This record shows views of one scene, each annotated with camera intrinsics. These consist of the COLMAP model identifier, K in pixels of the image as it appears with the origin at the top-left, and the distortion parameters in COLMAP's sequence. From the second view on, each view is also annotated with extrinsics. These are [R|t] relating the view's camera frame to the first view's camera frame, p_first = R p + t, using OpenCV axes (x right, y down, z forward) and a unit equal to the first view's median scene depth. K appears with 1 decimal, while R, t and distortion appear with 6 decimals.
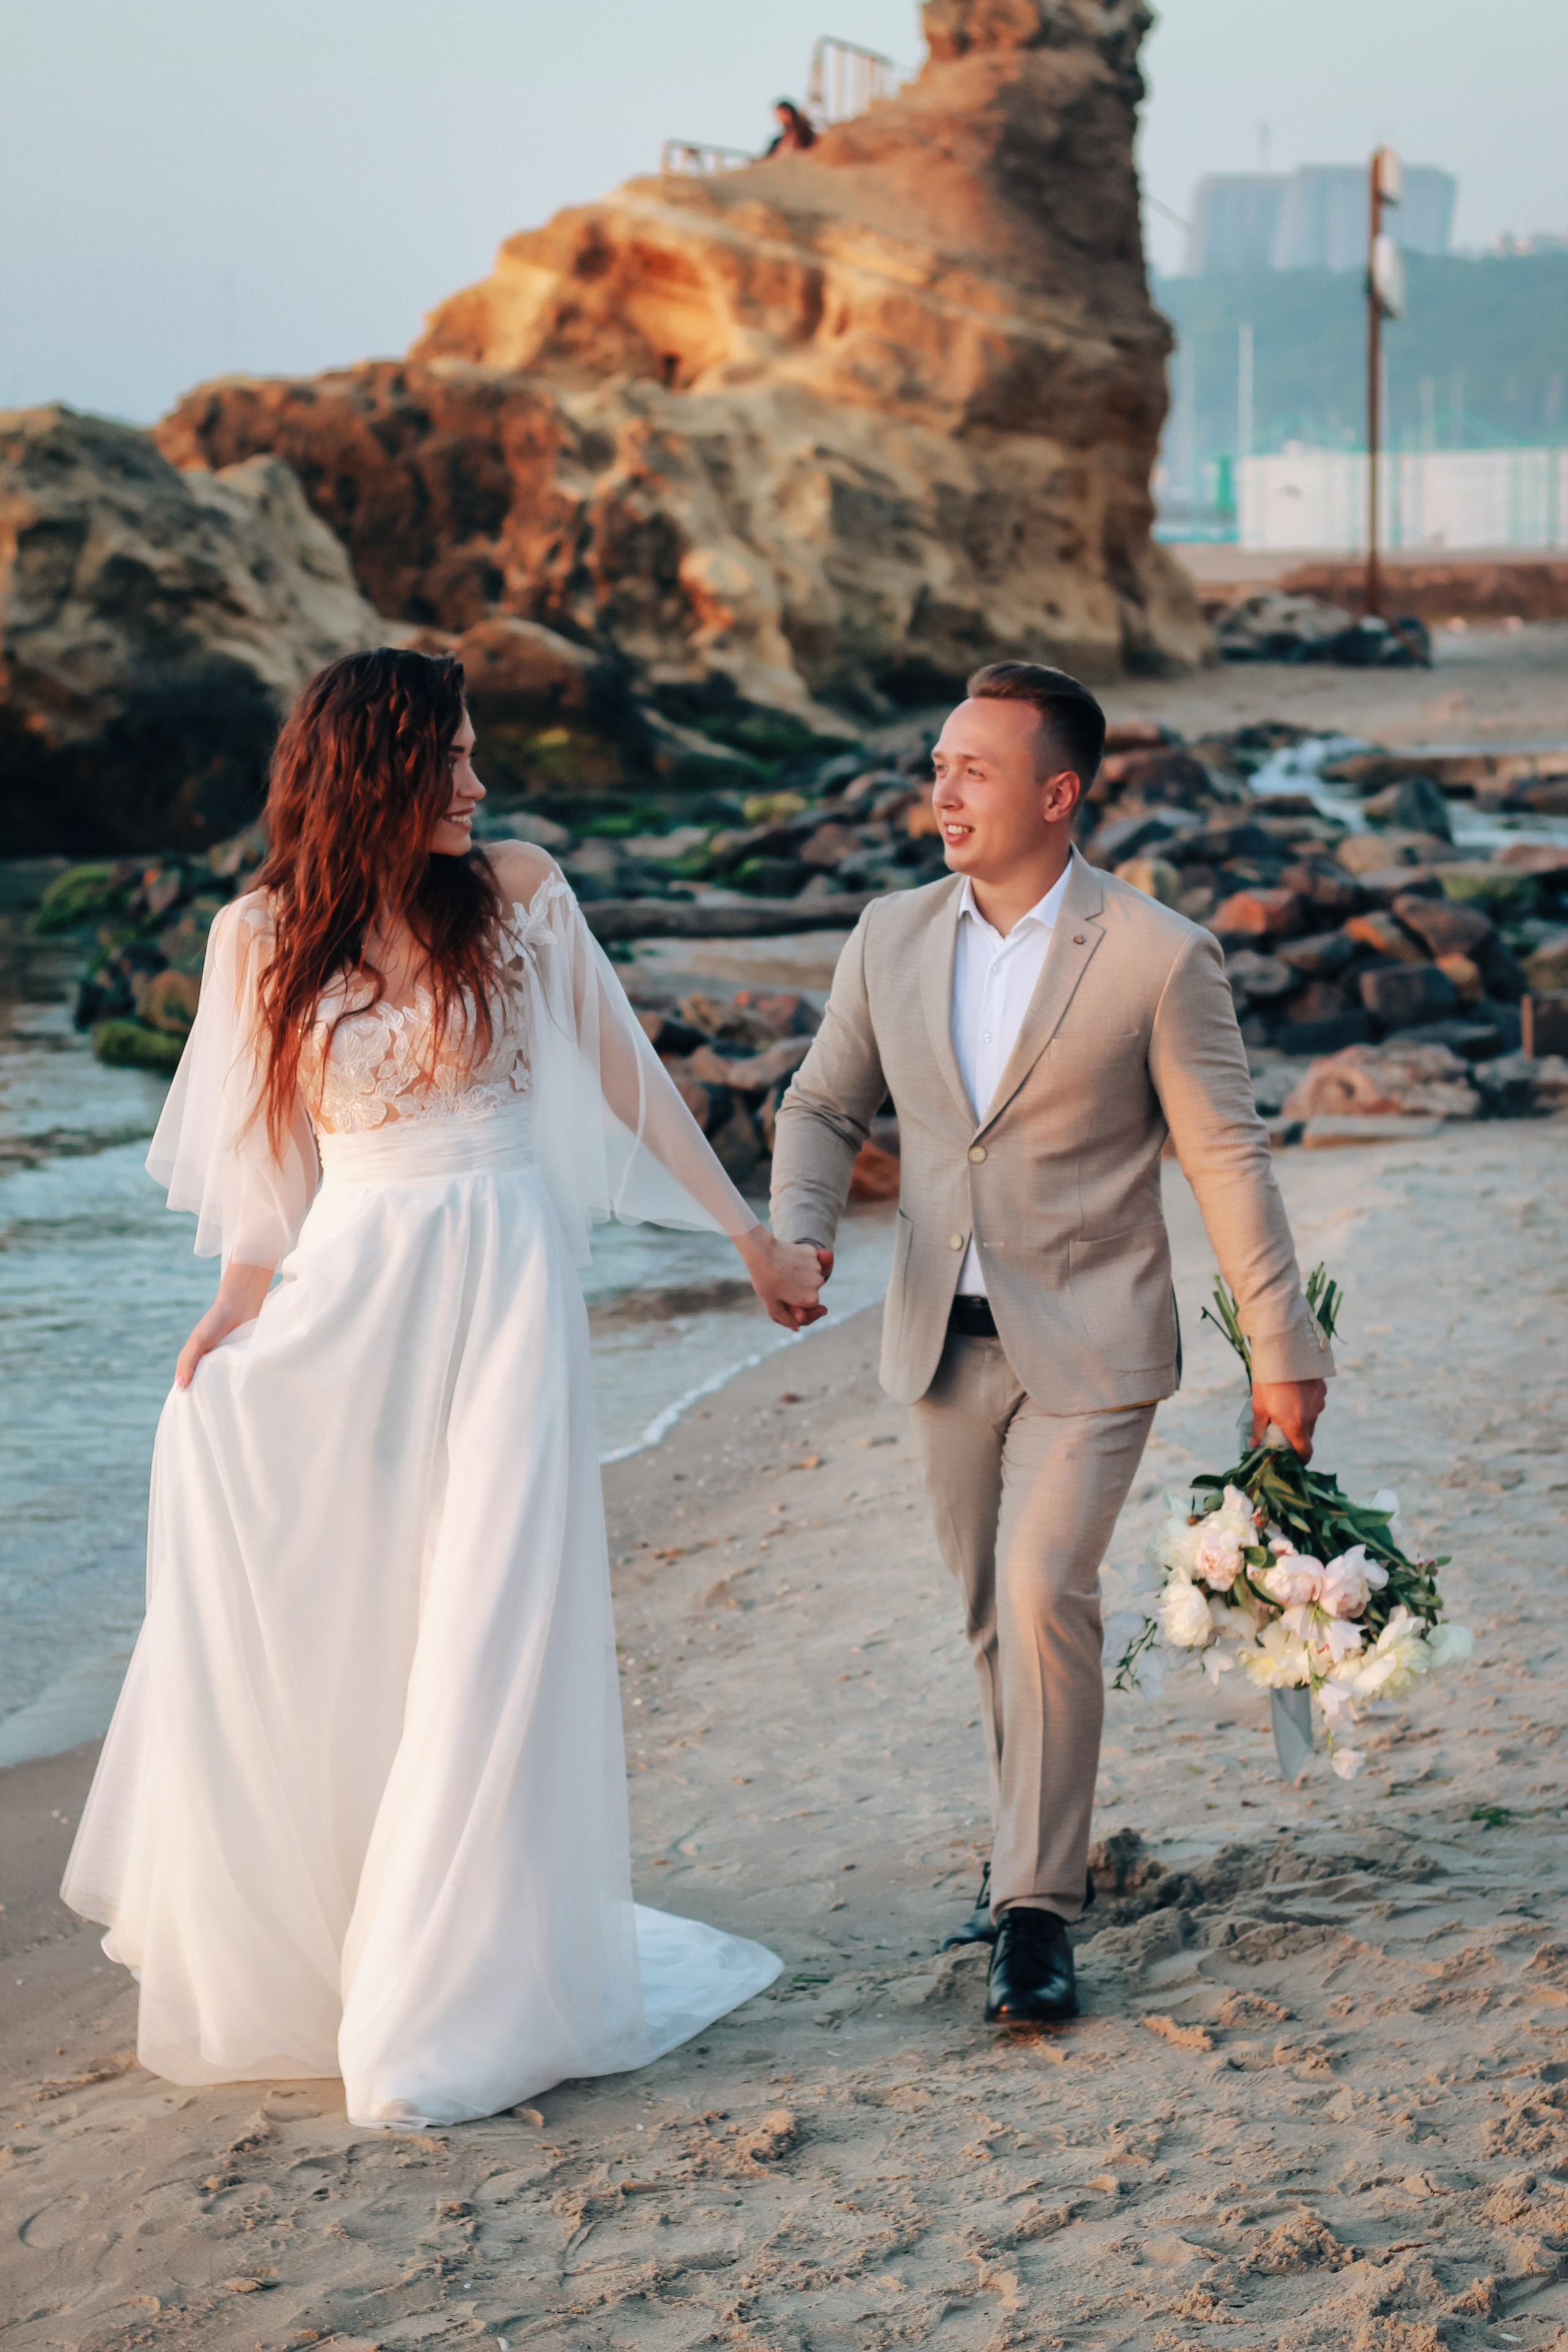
lens RADIAL K [[5334.2, 0, 781.2], [0, 5334.2, 1181.5], [0, 0, 1]] dist [-0.054862, 0.000000]
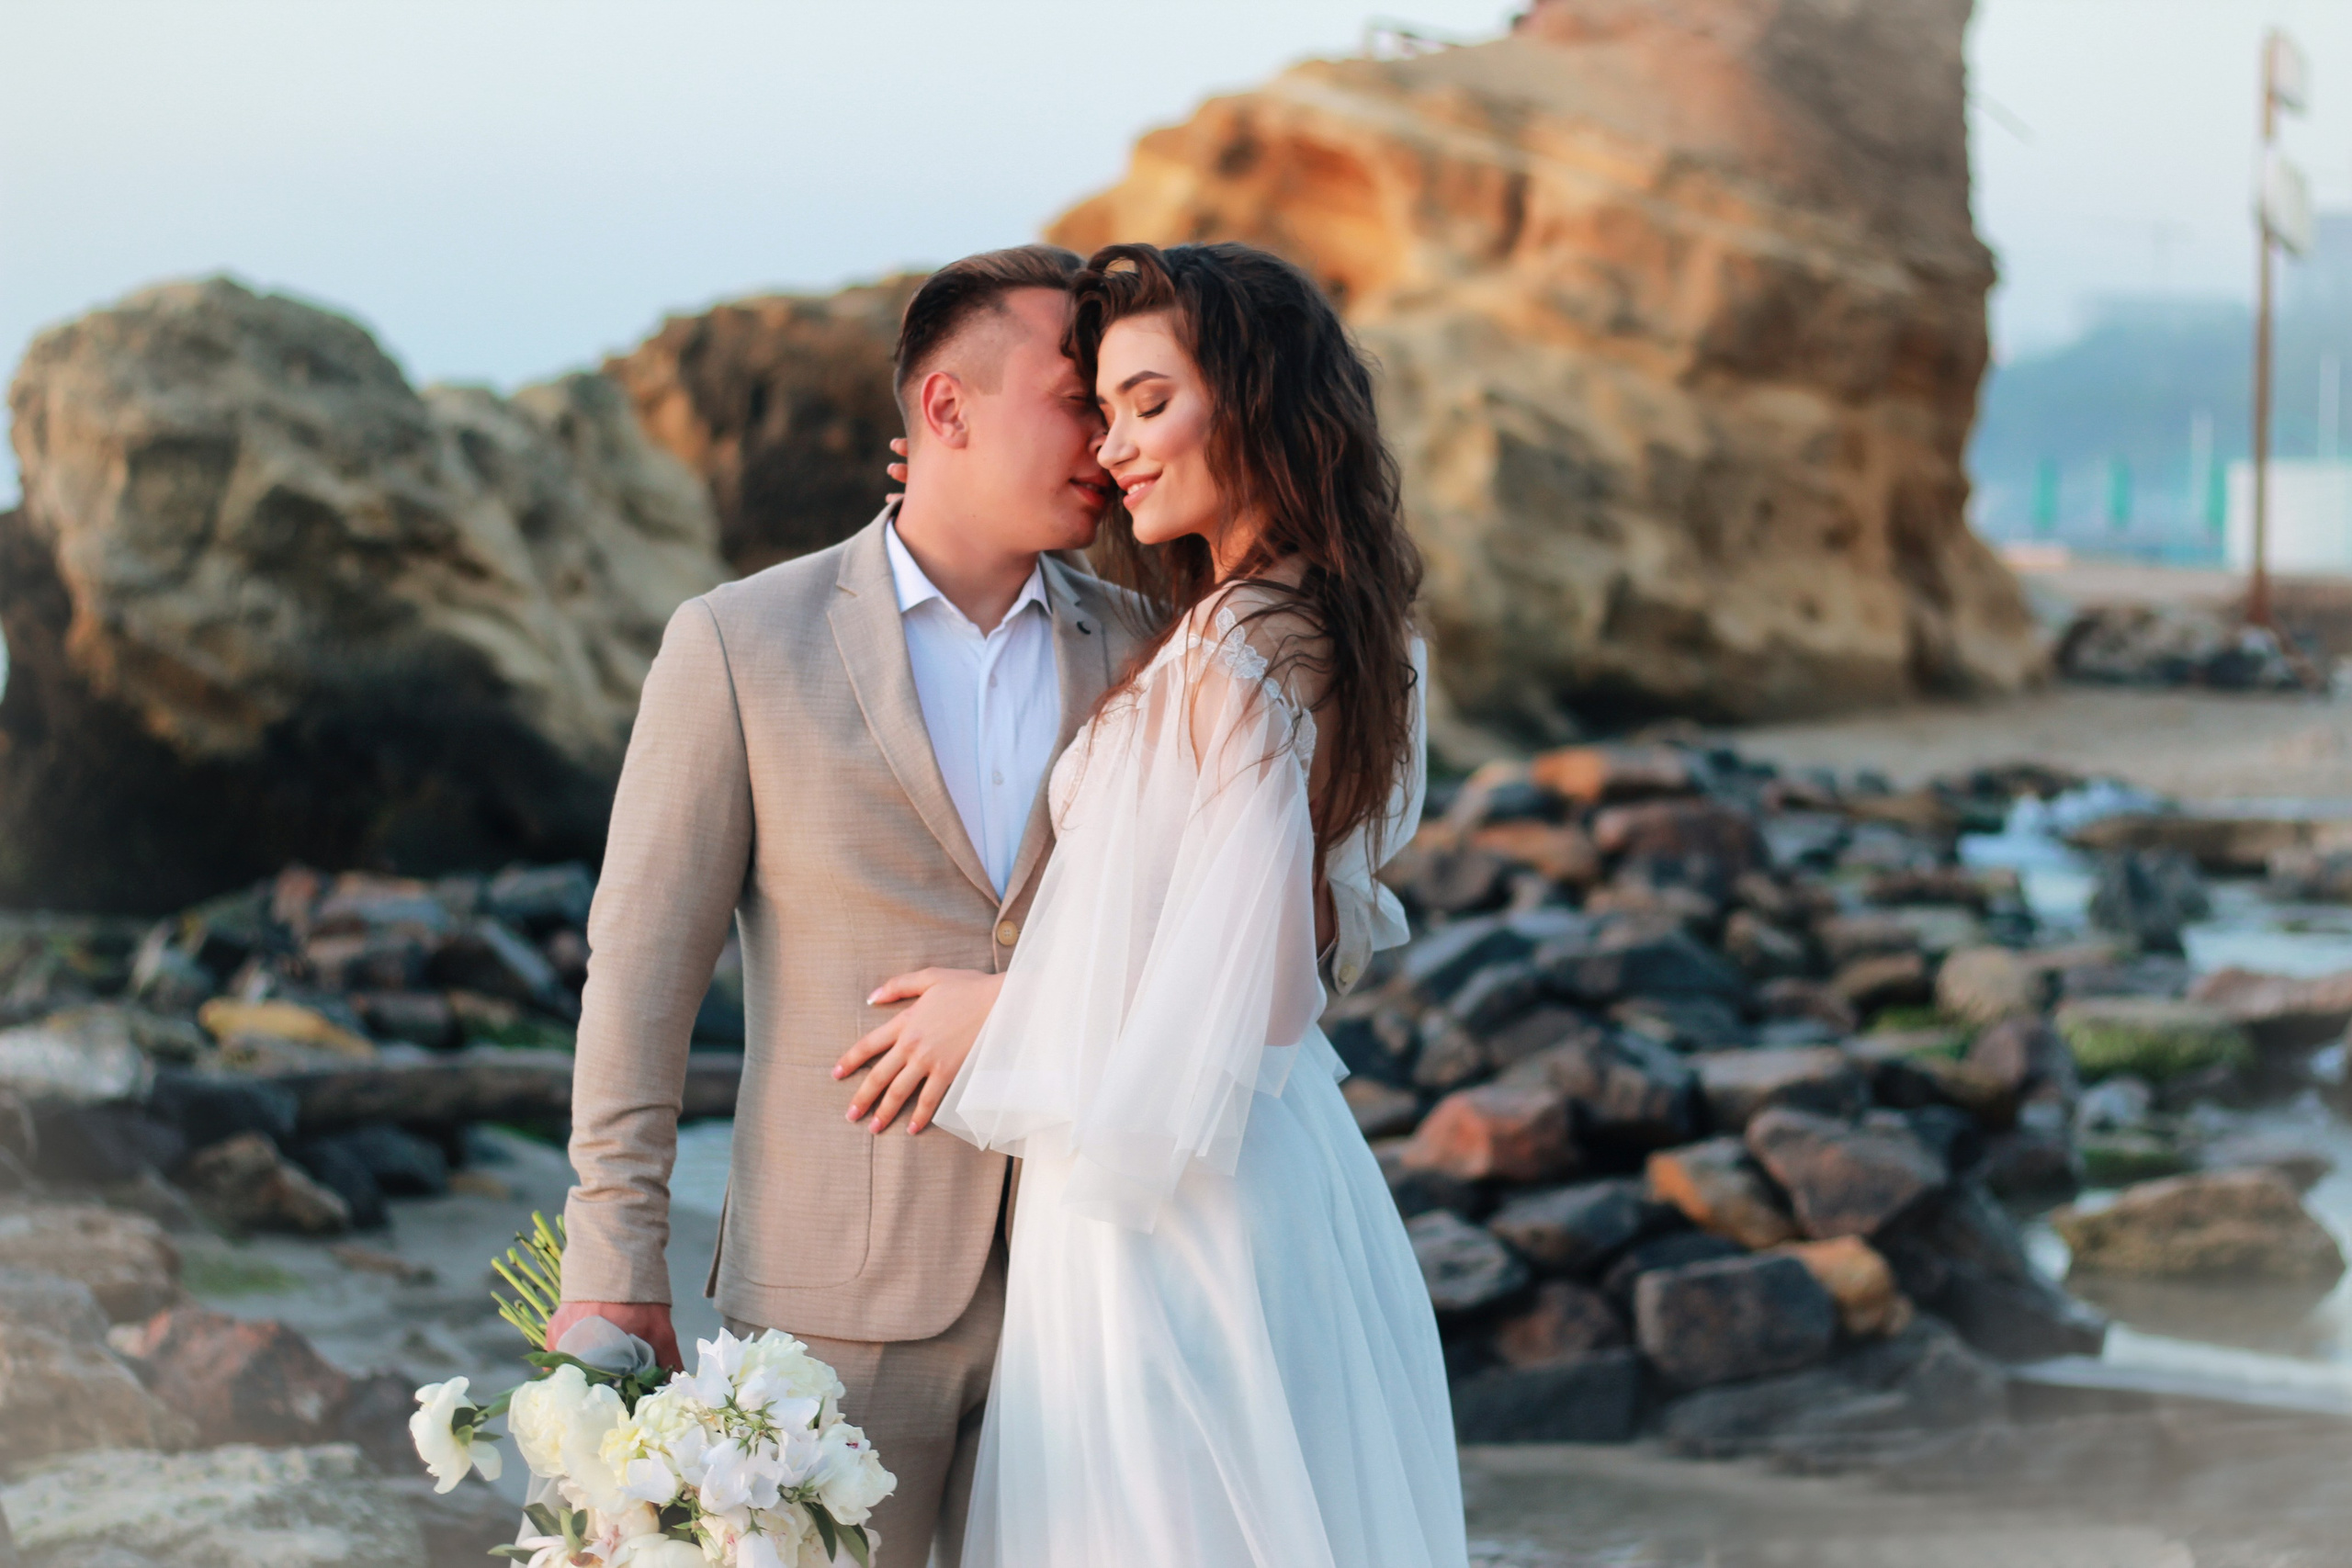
lens RADIAL K [[5333.6, 0, 1178.4], [0, 5333.6, 770.2], [0, 0, 1]] dist [-0.054862, 0.000000]
pose [[0.991531, 0.023128, -0.127792, 0.062777], [-0.033408, 0.996323, -0.078900, -0.021996], [0.125497, 0.082501, 0.988658, 0.245129]]
